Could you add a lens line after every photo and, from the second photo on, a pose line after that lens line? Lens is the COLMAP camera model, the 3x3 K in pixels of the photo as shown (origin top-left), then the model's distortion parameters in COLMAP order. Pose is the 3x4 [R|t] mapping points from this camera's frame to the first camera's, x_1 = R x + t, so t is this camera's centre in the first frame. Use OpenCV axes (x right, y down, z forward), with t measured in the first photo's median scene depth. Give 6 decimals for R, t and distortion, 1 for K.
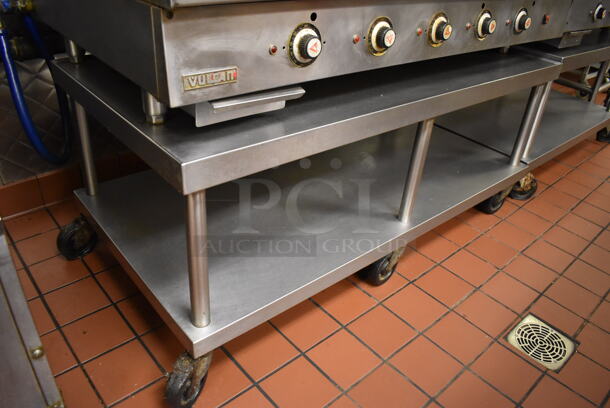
lens RADIAL K [[472.4, 0, 305.0], [0, 472.4, 204.0], [0, 0, 1]] dist [-0.098901, 0.015513]
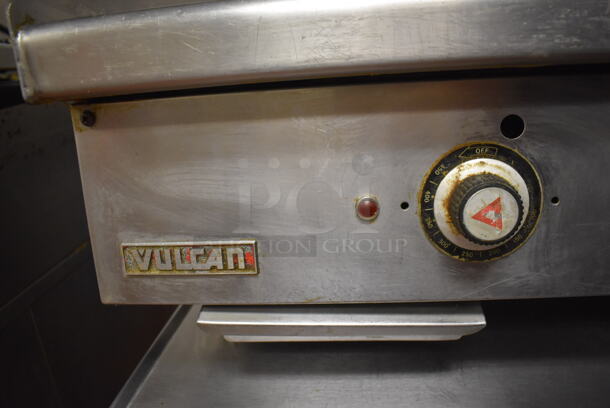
lens RADIAL K [[472.4, 0, 305.0], [0, 472.4, 204.0], [0, 0, 1]] dist [-0.098901, 0.015513]
pose [[0.685755, 0.091162, -0.722101, 0.120400], [-0.280843, 0.948434, -0.146971, -0.182590], [0.671467, 0.303583, 0.675995, 0.489900]]
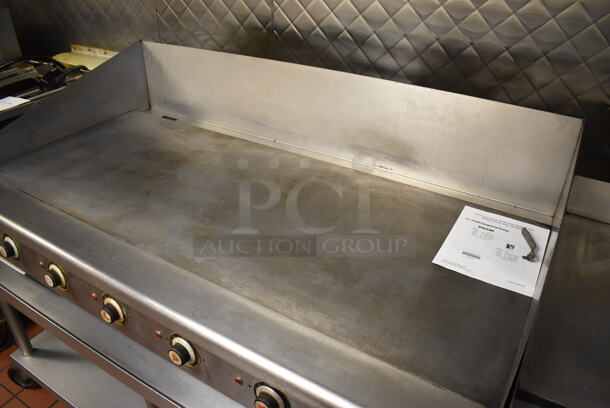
lens RADIAL K [[472.4, 0, 305.0], [0, 472.4, 204.0], [0, 0, 1]] dist [-0.098901, 0.015513]
pose [[0.308725, 0.432630, -0.847066, 1.024646], [-0.493266, 0.834275, 0.246320, -0.903314], [0.813251, 0.341784, 0.470963, 0.750907]]
